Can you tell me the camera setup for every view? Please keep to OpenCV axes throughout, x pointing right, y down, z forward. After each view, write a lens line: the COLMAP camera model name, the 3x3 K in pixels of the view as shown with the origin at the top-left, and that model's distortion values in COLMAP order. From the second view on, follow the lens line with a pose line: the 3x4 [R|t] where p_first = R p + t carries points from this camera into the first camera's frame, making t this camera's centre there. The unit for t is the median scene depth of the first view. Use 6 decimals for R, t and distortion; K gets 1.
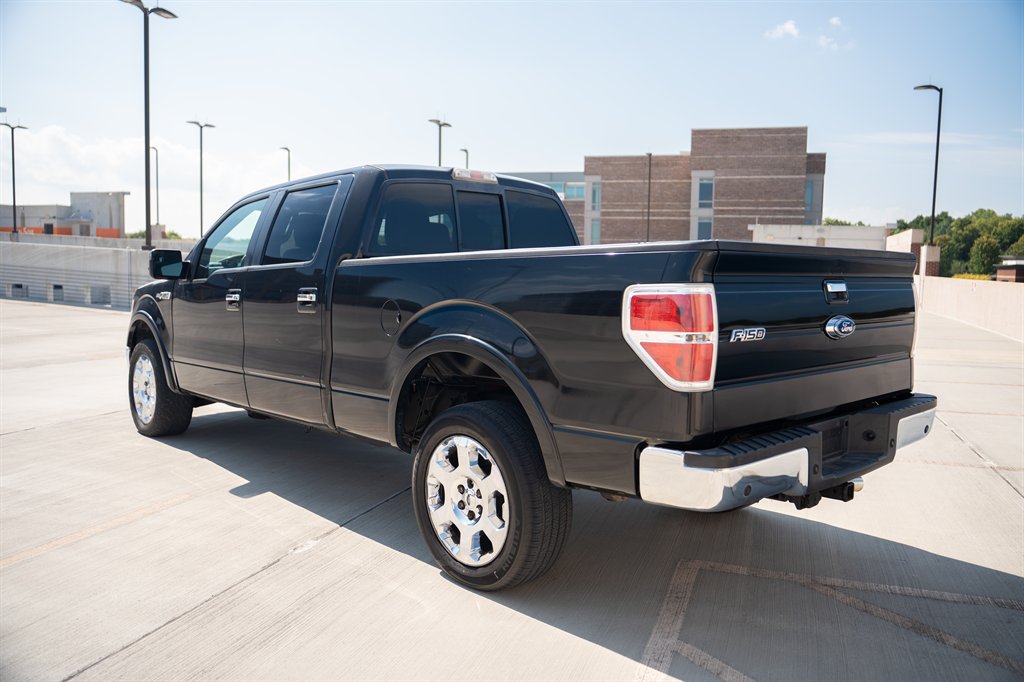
lens RADIAL K [[866.6, 0, 500.7], [0, 866.6, 336.6], [0, 0, 1]] dist [-0.073540, 0.032394]
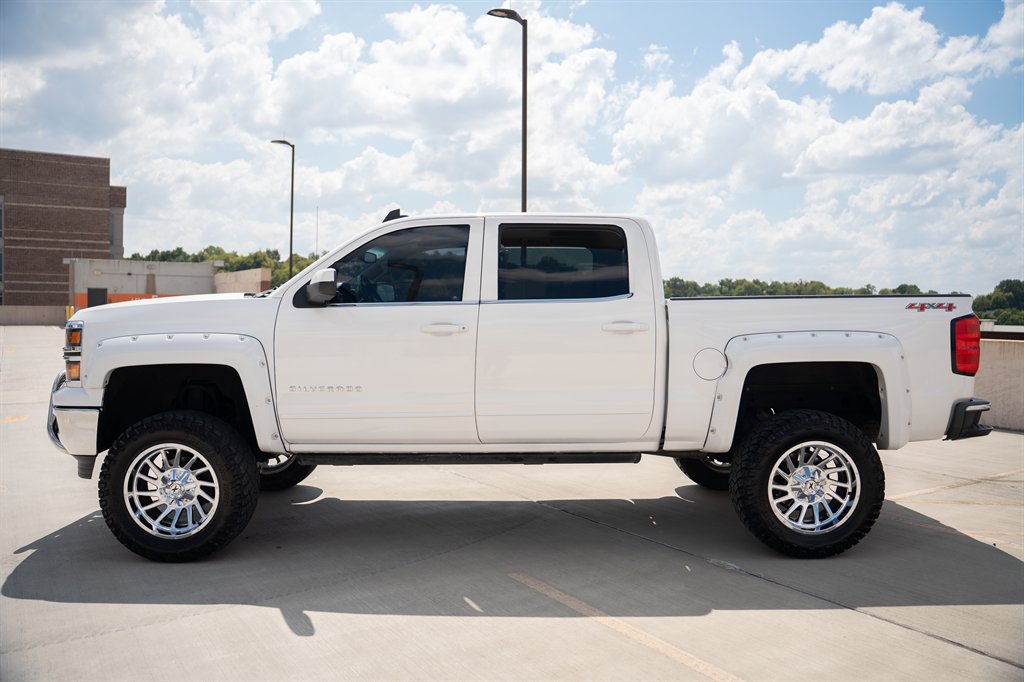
lens RADIAL K [[866.6, 0, 536.8], [0, 866.6, 337.7], [0, 0, 1]] dist [-0.073540, 0.032394]
pose [[0.572641, -0.040267, 0.818816, -0.161582], [0.068875, 0.997625, 0.000893, -0.010295], [-0.816908, 0.055885, 0.574055, 0.062549]]
